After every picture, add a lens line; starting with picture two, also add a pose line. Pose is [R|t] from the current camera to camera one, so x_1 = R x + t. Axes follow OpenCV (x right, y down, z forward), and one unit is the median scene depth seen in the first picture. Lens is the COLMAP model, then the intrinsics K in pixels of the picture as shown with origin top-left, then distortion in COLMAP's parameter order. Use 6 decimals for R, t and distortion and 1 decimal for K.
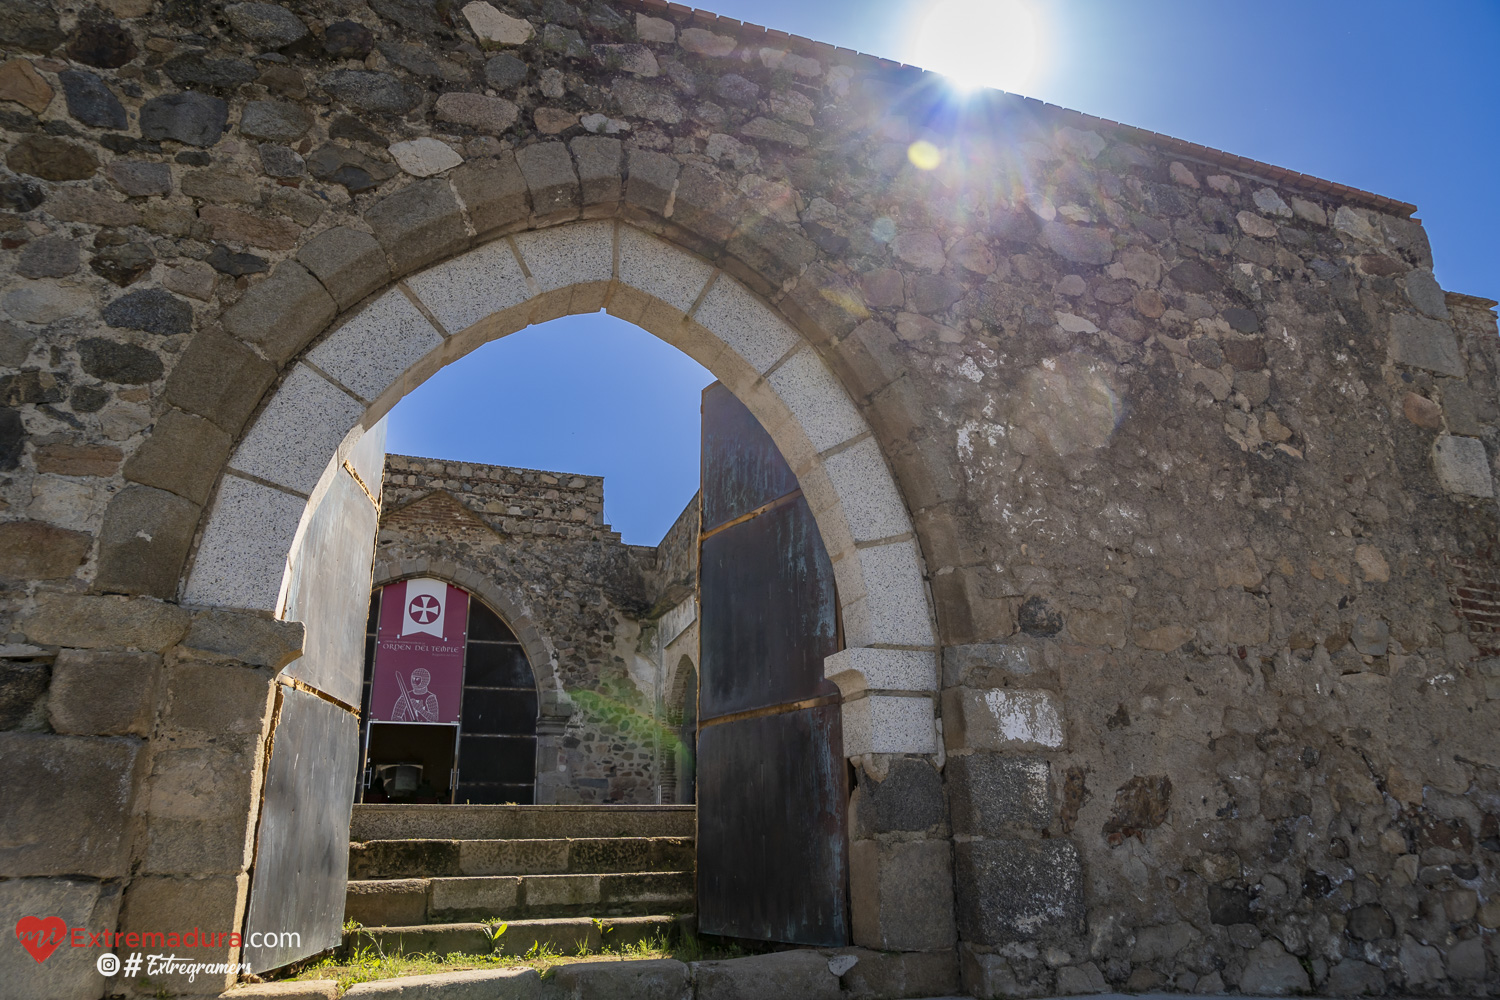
lens RADIAL K [[992.6, 0, 755.7], [0, 992.6, 500.7], [0, 0, 1]] dist [-0.026609, 0.003452]
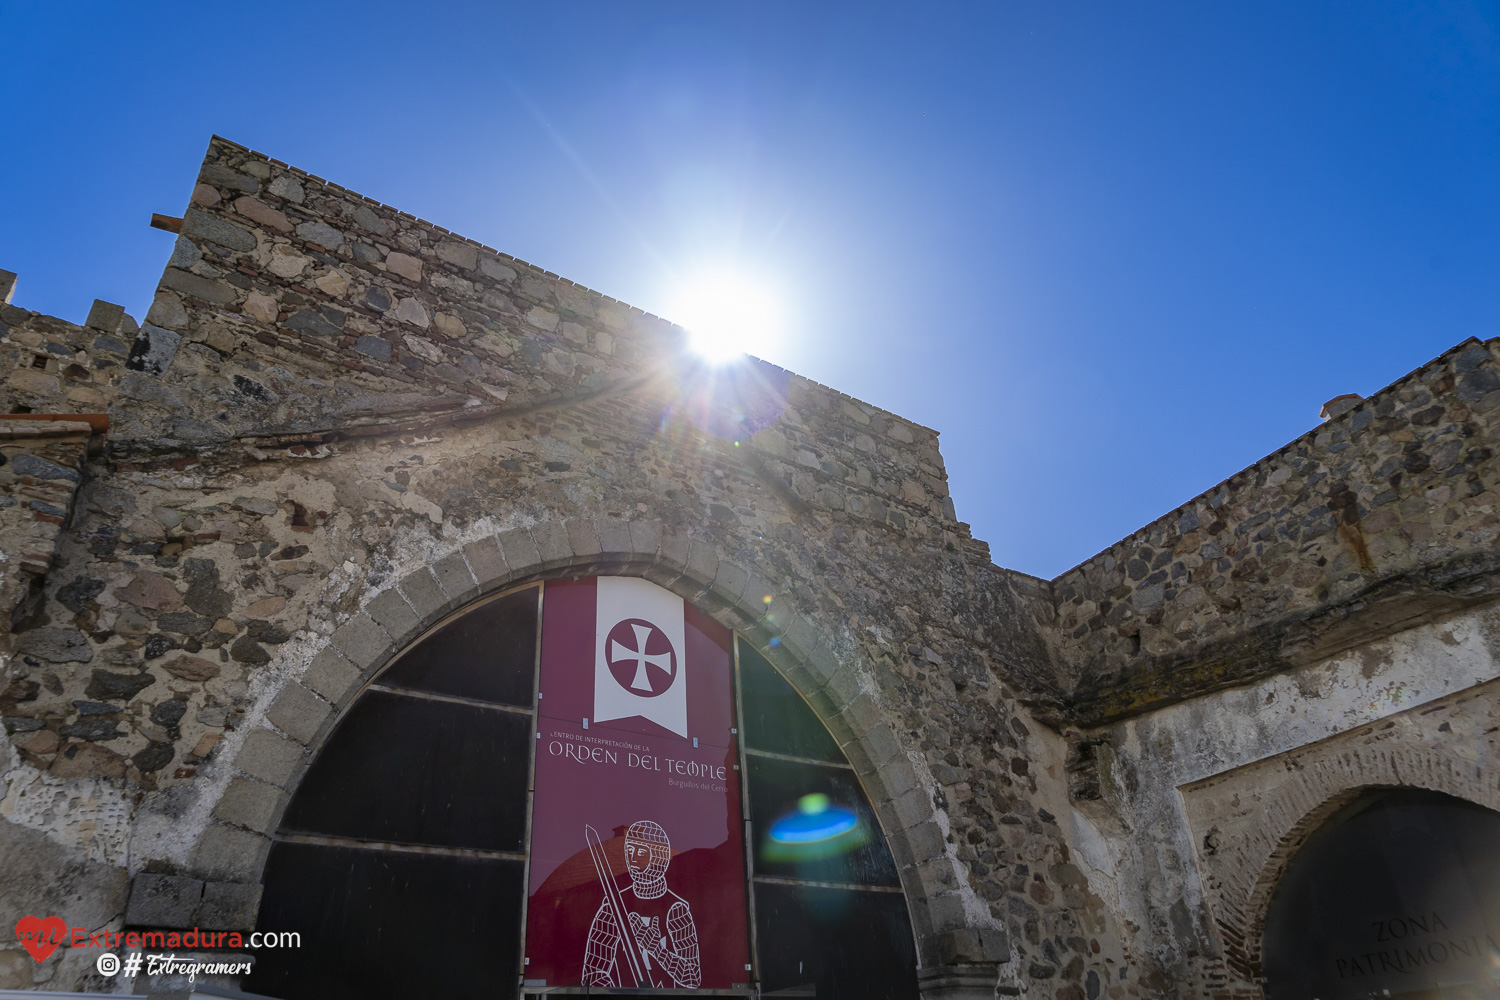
lens RADIAL K [[992.6, 0, 755.7], [0, 992.6, 500.7], [0, 0, 1]] dist [-0.026609, 0.003452]
pose [[0.965250, 0.100982, 0.241028, -0.375000], [-0.044735, 0.972559, -0.228315, 0.130963], [-0.257470, 0.209598, 0.943280, 0.606972]]
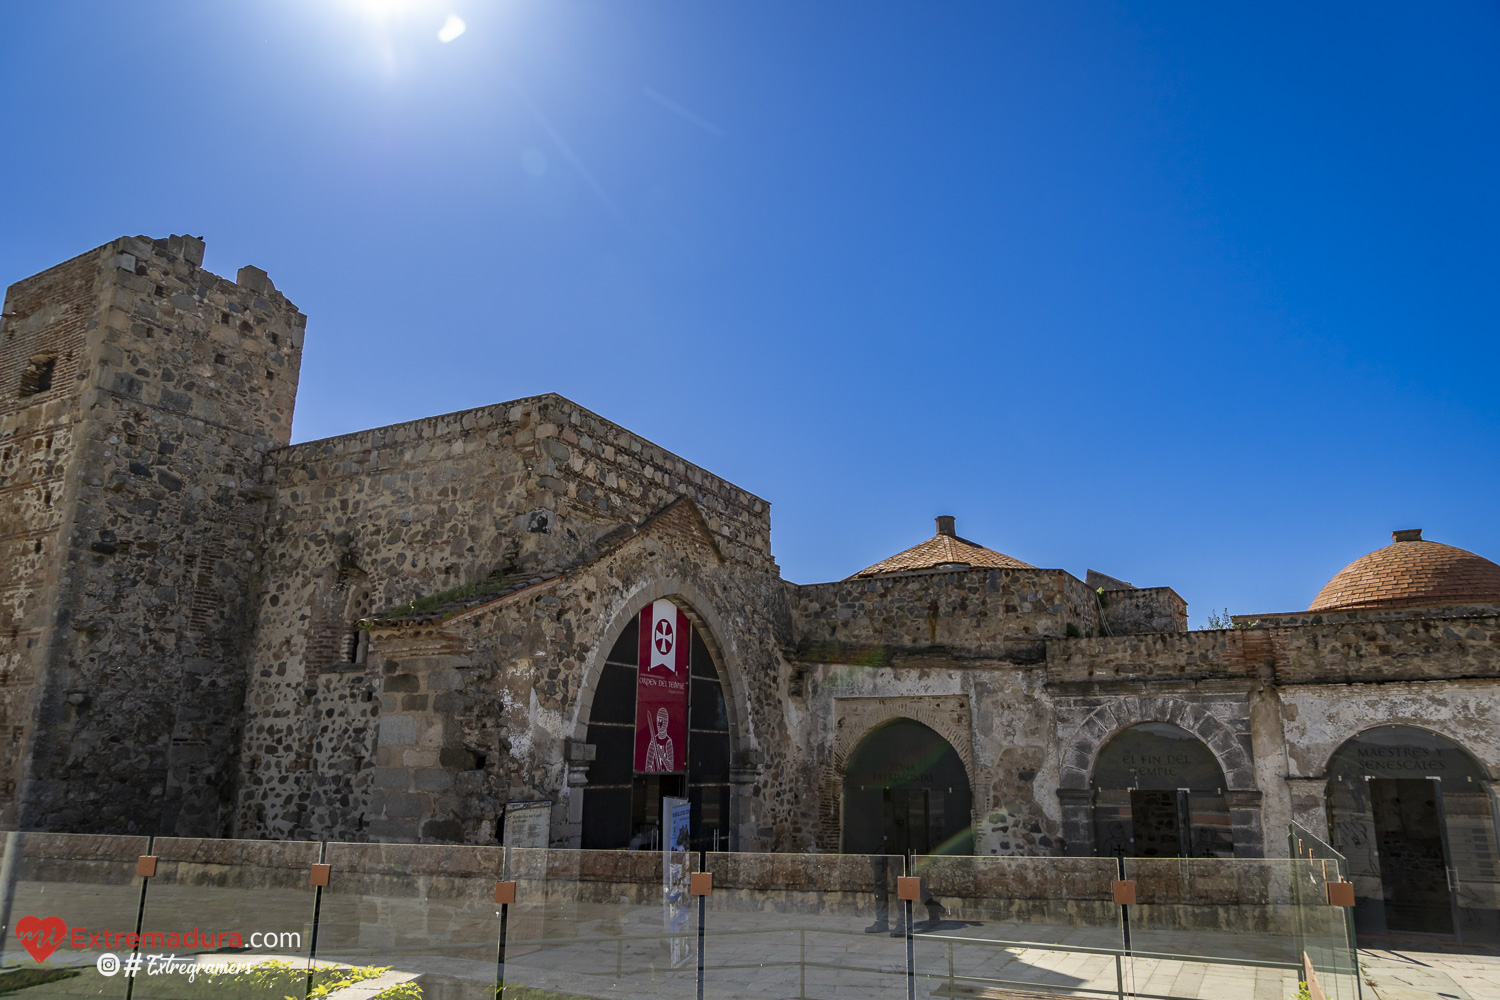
lens RADIAL K [[992.6, 0, 755.7], [0, 992.6, 500.7], [0, 0, 1]] dist [-0.026609, 0.003452]
pose [[0.739621, 0.198193, 0.643180, -0.818350], [-0.250315, 0.968108, -0.010469, -0.013717], [-0.624742, -0.153255, 0.765644, 0.305483]]
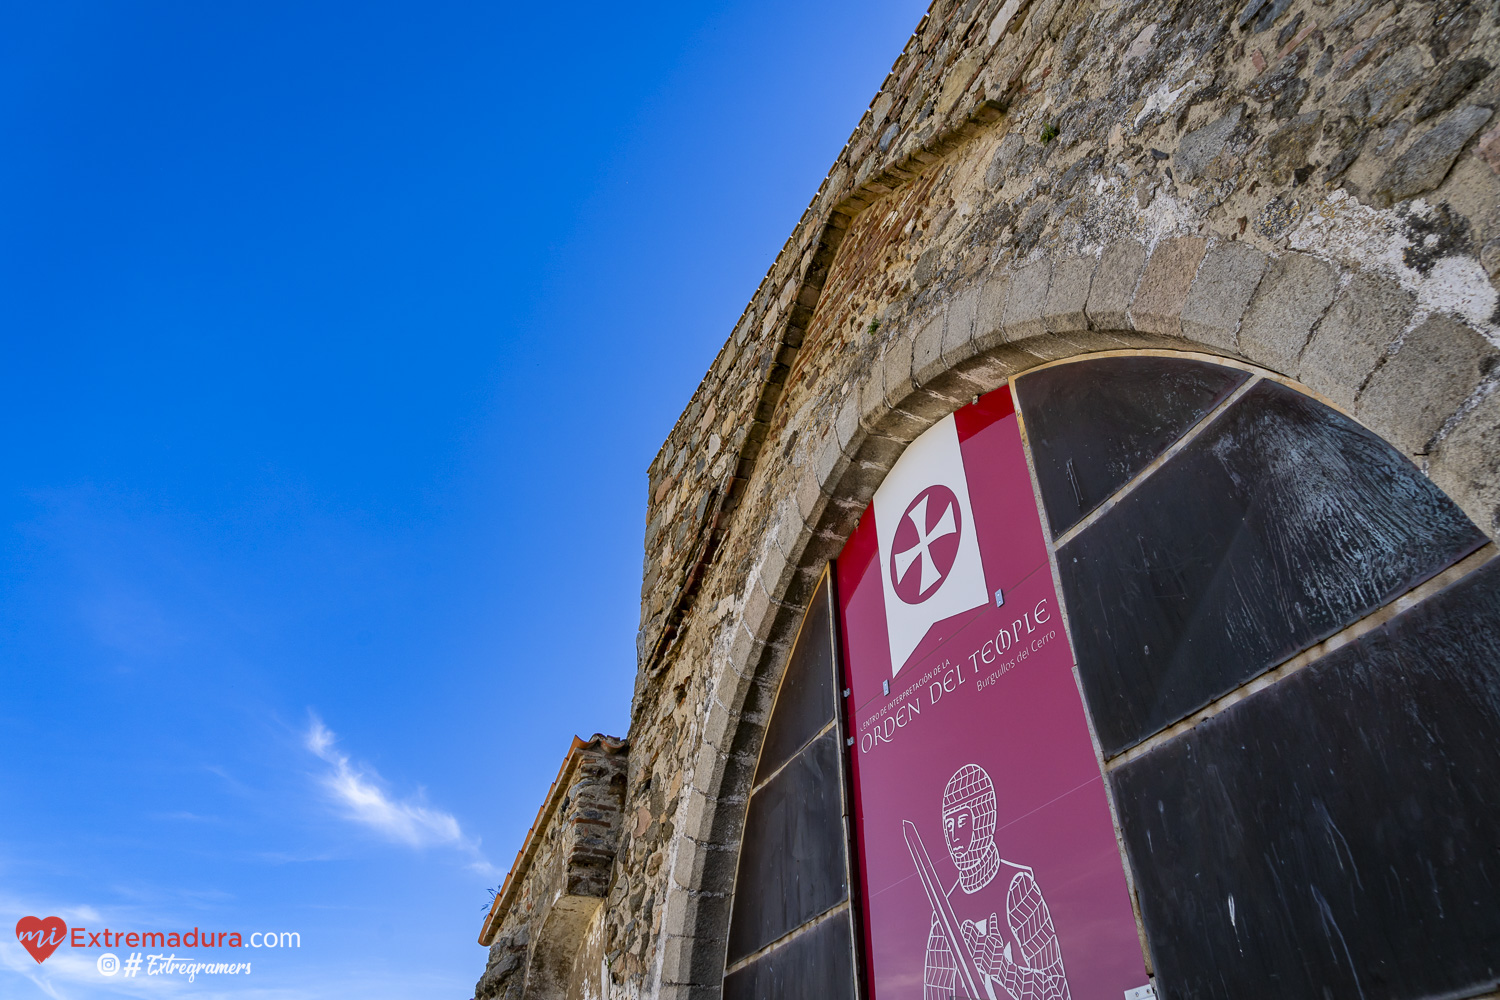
lens RADIAL K [[992.6, 0, 755.7], [0, 992.6, 500.7], [0, 0, 1]] dist [-0.026609, 0.003452]
pose [[0.090128, -0.605329, -0.790857, -0.130065], [0.343599, 0.764232, -0.545792, 0.215250], [0.934782, -0.222546, 0.276869, 0.863275]]
